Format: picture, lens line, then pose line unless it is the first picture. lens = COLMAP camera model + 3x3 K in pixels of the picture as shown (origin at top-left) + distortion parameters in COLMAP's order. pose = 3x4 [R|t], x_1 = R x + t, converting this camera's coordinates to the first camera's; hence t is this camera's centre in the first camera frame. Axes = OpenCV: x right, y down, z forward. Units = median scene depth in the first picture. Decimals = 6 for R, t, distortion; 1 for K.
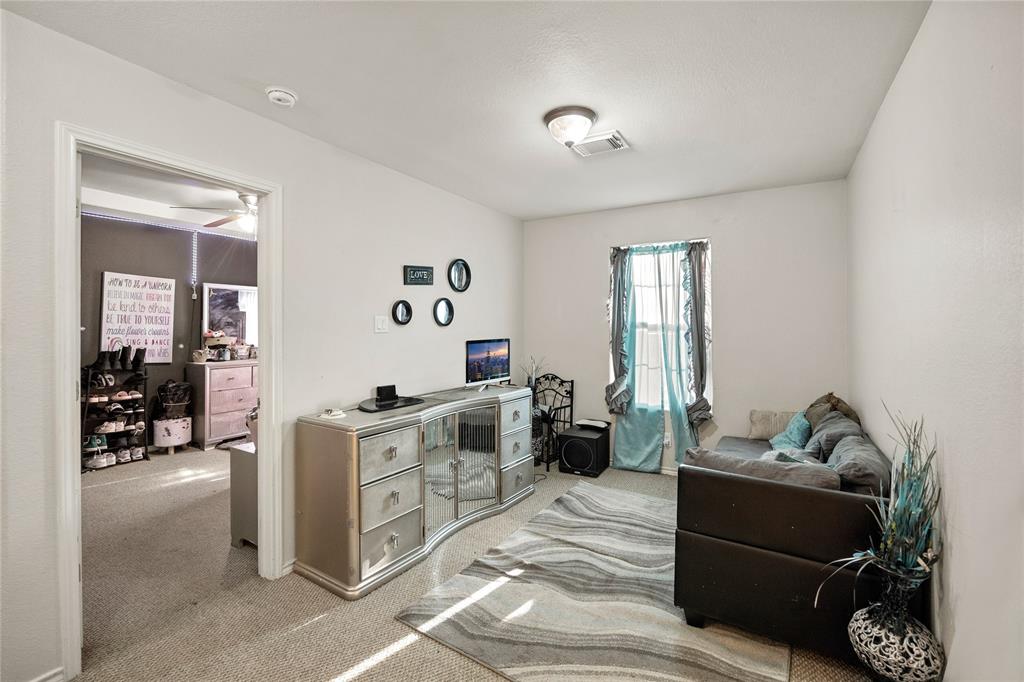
lens RADIAL K [[451.6, 0, 506.2], [0, 451.6, 330.7], [0, 0, 1]] dist [-0.004596, -0.000716]
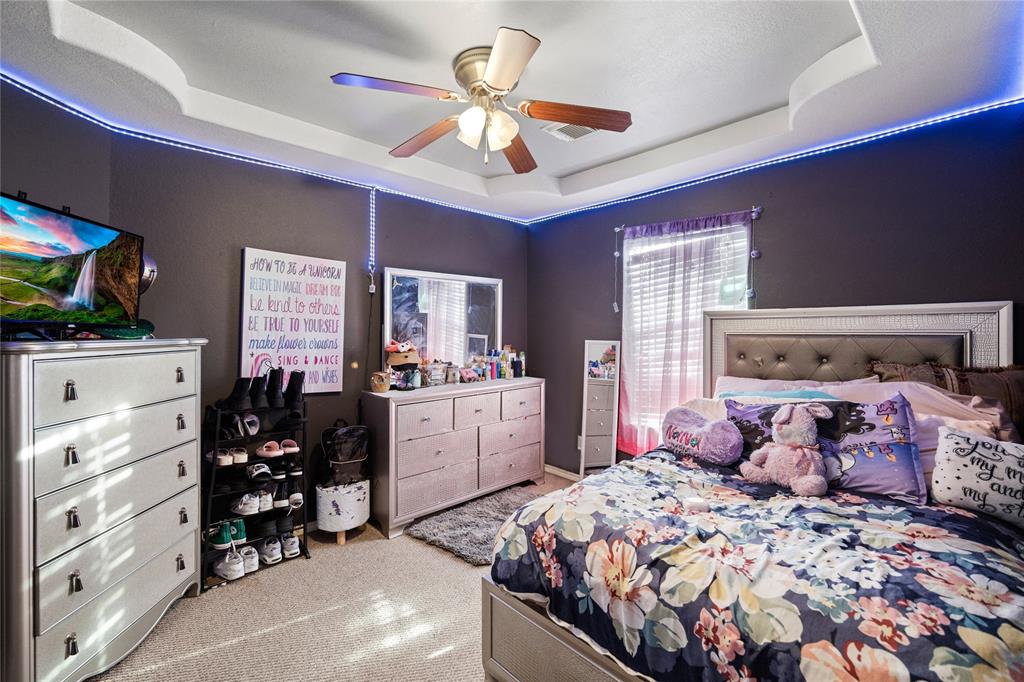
lens RADIAL K [[405.2, 0, 515.6], [0, 405.2, 338.8], [0, 0, 1]] dist [0.000949, 0.000198]
pose [[0.970783, 0.003973, -0.239925, -0.382224], [-0.000785, 0.999910, 0.013380, -0.012953], [0.239957, -0.012801, 0.970699, 0.524702]]
